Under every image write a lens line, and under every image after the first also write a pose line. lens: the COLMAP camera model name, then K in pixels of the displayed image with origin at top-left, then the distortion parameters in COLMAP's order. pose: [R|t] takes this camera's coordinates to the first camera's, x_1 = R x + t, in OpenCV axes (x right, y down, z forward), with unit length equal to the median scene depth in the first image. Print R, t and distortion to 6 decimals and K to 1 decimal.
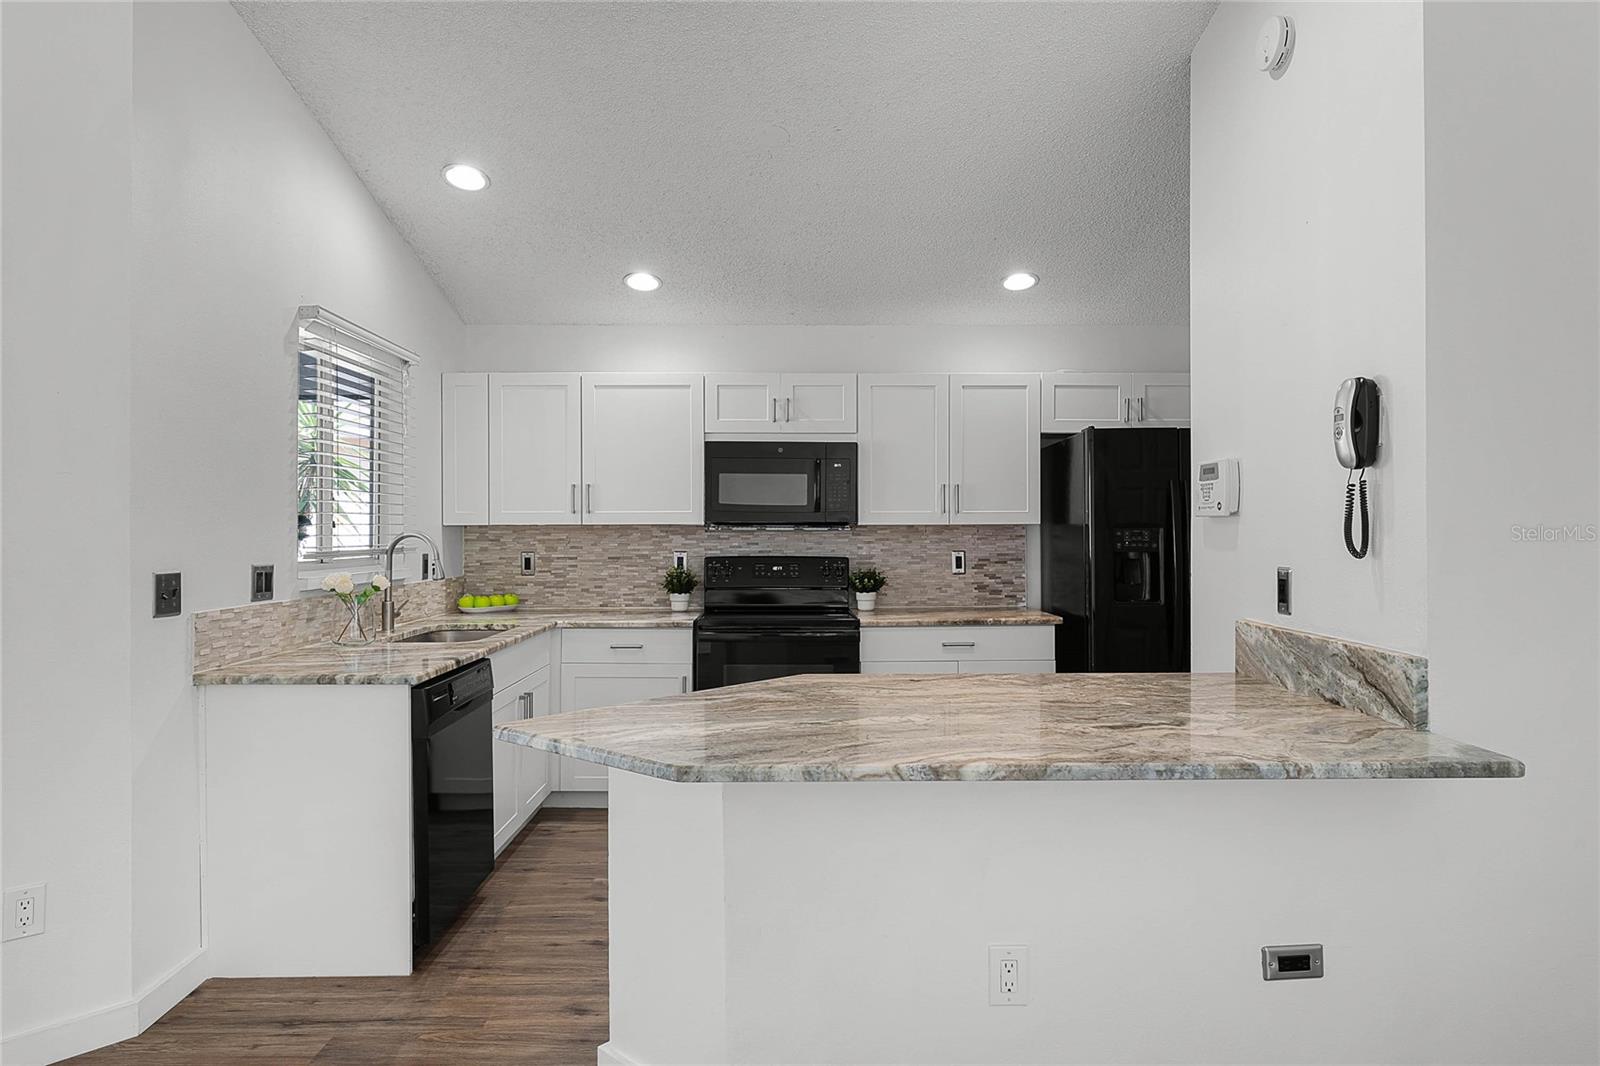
lens RADIAL K [[907.9, 0, 784.2], [0, 907.9, 531.0], [0, 0, 1]] dist [-0.001043, 0.001731]
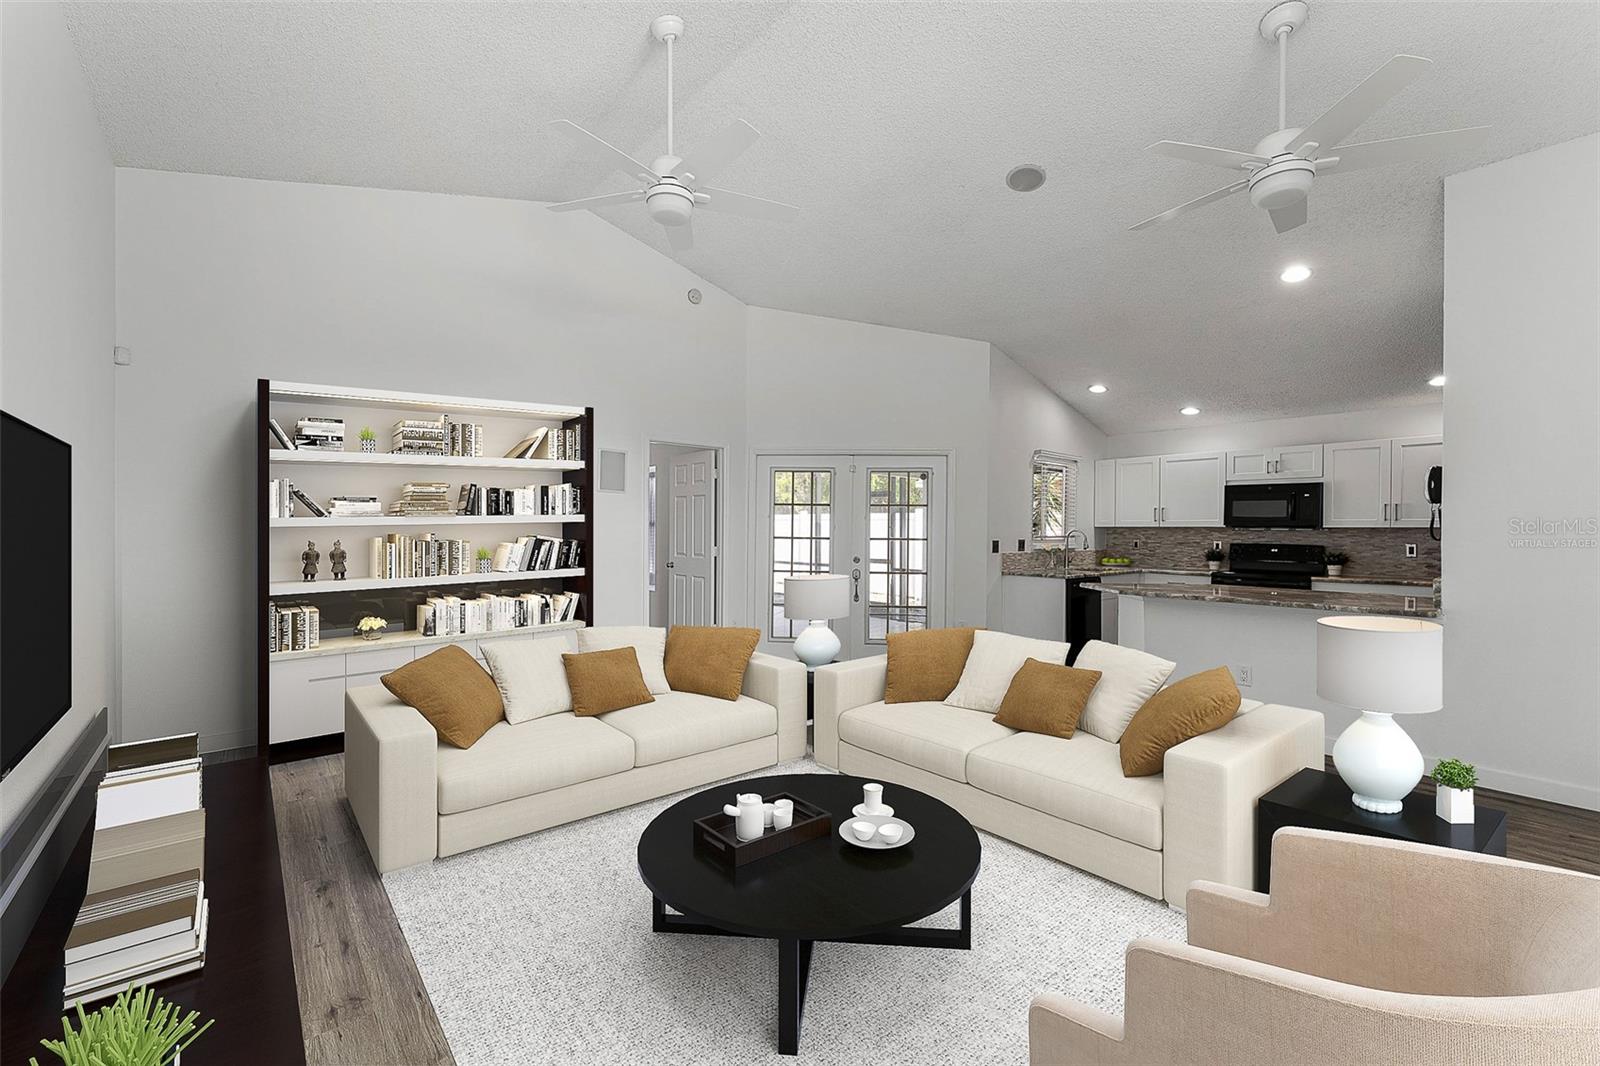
lens RADIAL K [[644.8, 0, 792.9], [0, 644.8, 533.7], [0, 0, 1]] dist [-0.000556, -0.000579]
pose [[0.644717, 0.010956, -0.764343, 0.384897], [-0.008119, 0.999939, 0.007484, 0.005097], [0.764378, 0.001381, 0.644767, -0.646327]]
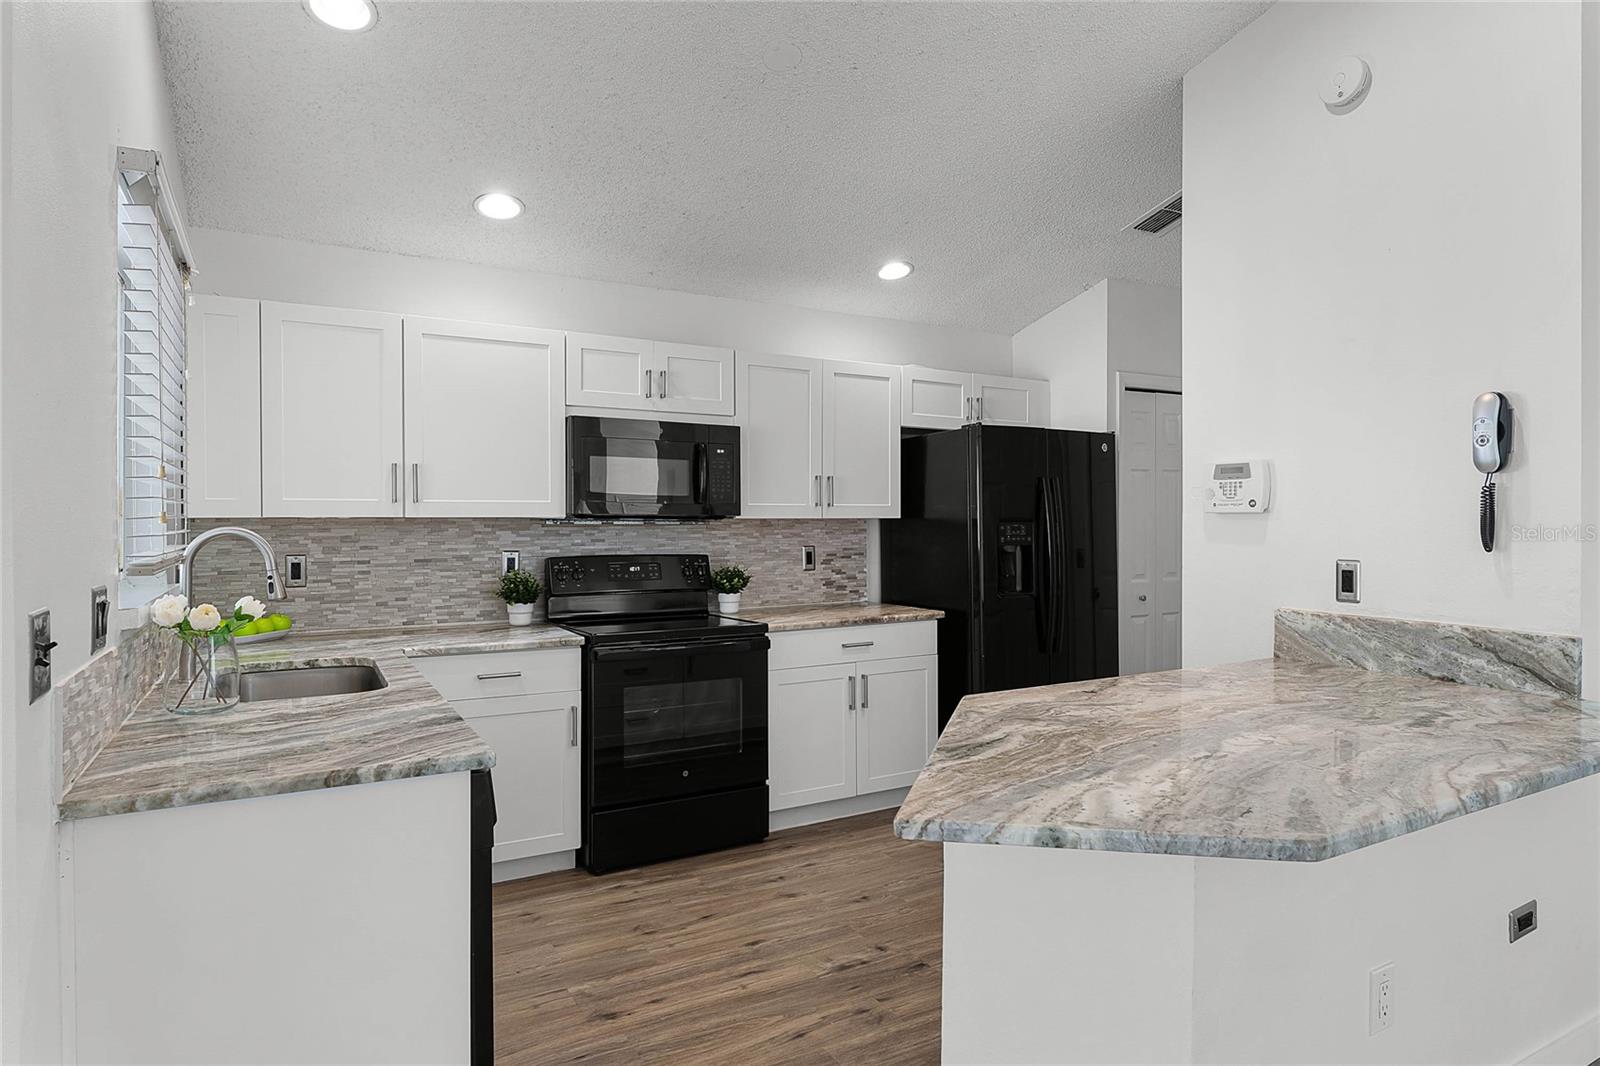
lens RADIAL K [[907.9, 0, 776.1], [0, 907.9, 525.4], [0, 0, 1]] dist [-0.001043, 0.001731]
pose [[0.876701, -0.001608, 0.481033, -0.315142], [-0.000141, 0.999994, 0.003600, -0.003205], [-0.481036, -0.003224, 0.876695, 0.195729]]
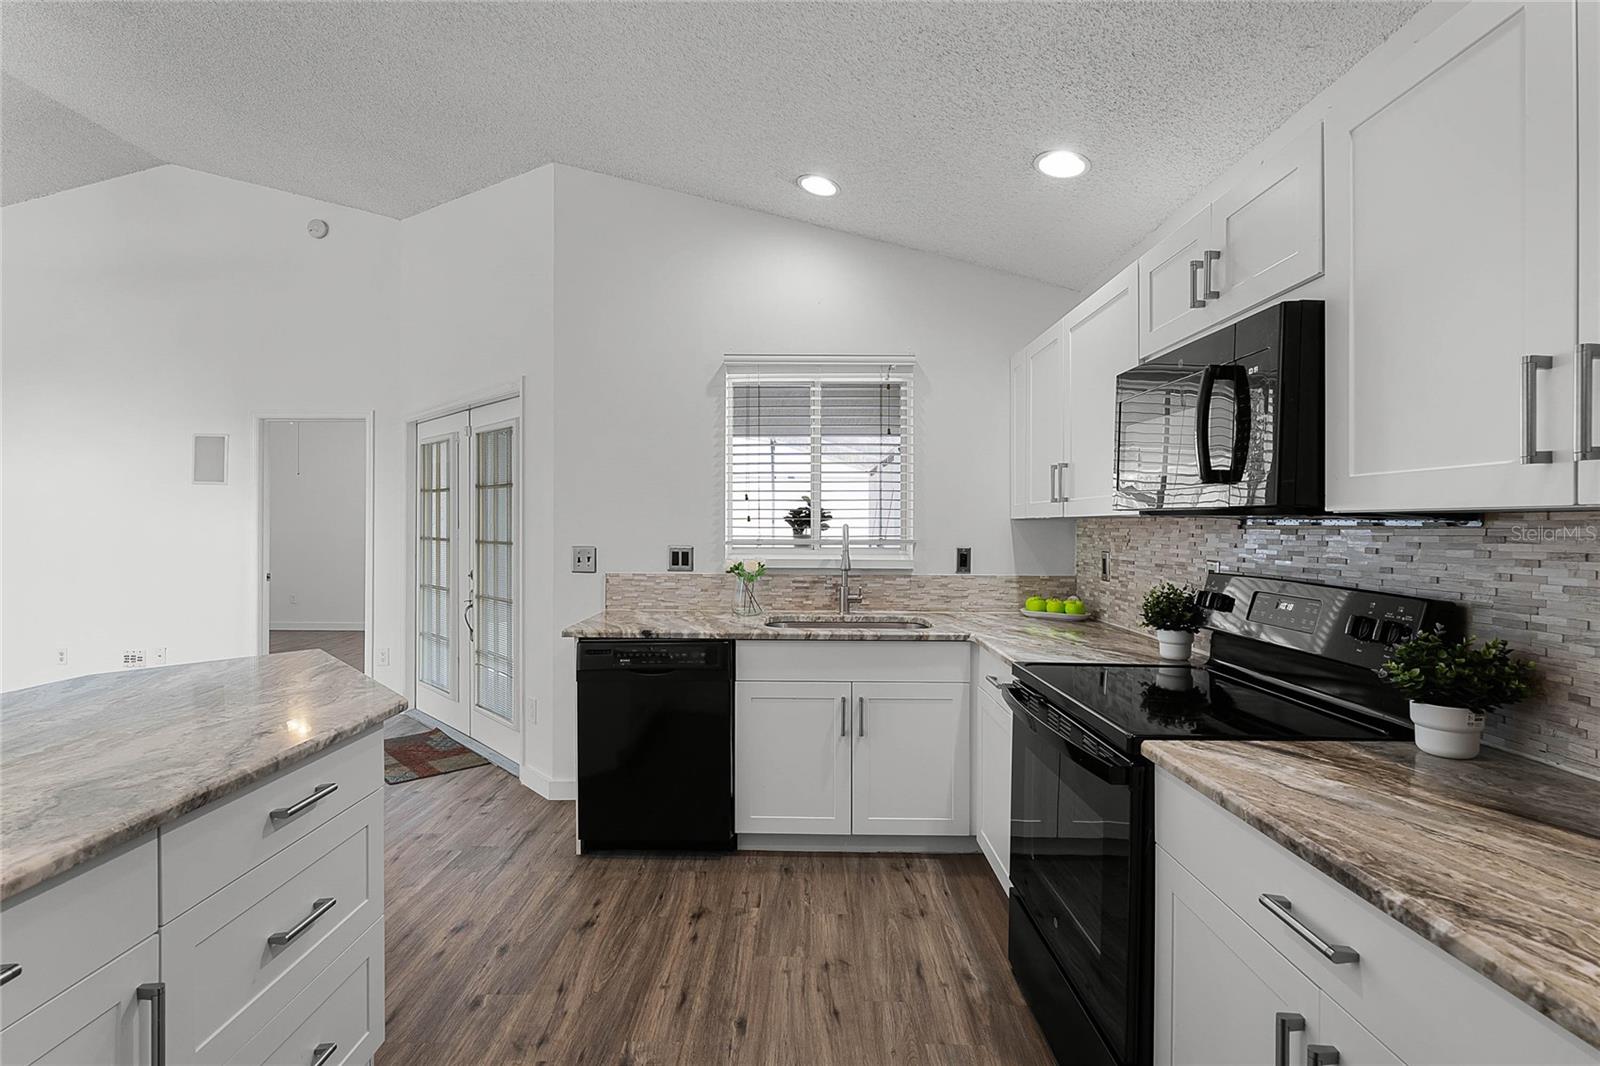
lens RADIAL K [[710.0, 0, 769.7], [0, 710.0, 524.9], [0, 0, 1]] dist [0.001623, -0.000413]
pose [[-0.004122, 0.000625, -0.999991, 0.377482], [-0.006150, 0.999981, 0.000650, 0.000121], [0.999973, 0.006153, -0.004118, 0.765453]]
